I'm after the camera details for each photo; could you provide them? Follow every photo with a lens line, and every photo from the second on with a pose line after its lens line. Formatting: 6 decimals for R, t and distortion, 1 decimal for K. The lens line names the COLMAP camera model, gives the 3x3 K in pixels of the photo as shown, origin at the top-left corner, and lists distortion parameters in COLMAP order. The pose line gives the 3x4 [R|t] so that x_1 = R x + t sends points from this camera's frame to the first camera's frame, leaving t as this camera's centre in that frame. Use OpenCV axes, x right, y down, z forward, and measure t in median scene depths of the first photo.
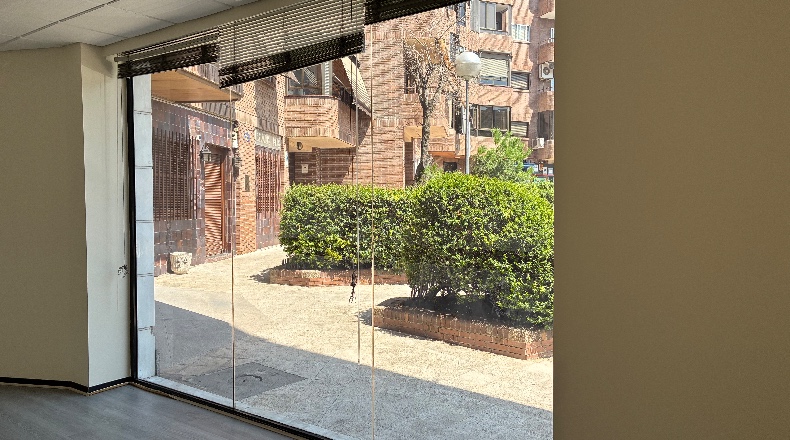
lens RADIAL K [[597.1, 0, 389.7], [0, 597.1, 217.0], [0, 0, 1]] dist [0.052156, -0.070764]
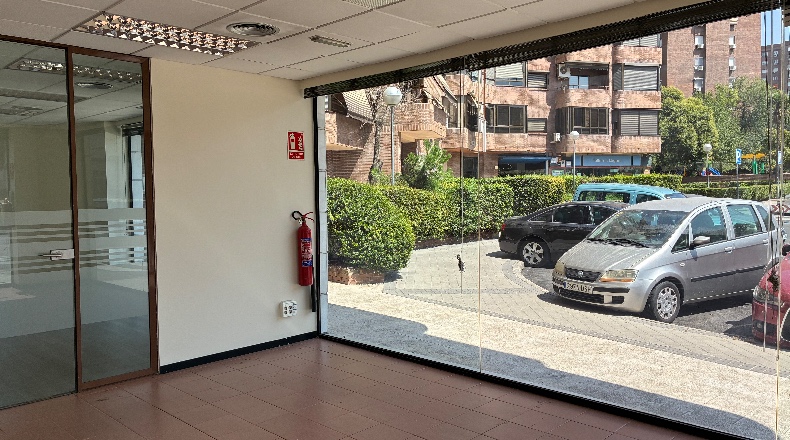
lens RADIAL K [[597.1, 0, 389.7], [0, 597.1, 217.0], [0, 0, 1]] dist [0.052156, -0.070764]
pose [[0.992255, -0.001626, -0.124204, 0.092310], [0.003614, 0.999869, 0.015781, 0.001634], [0.124162, -0.016108, 0.992131, -0.120683]]
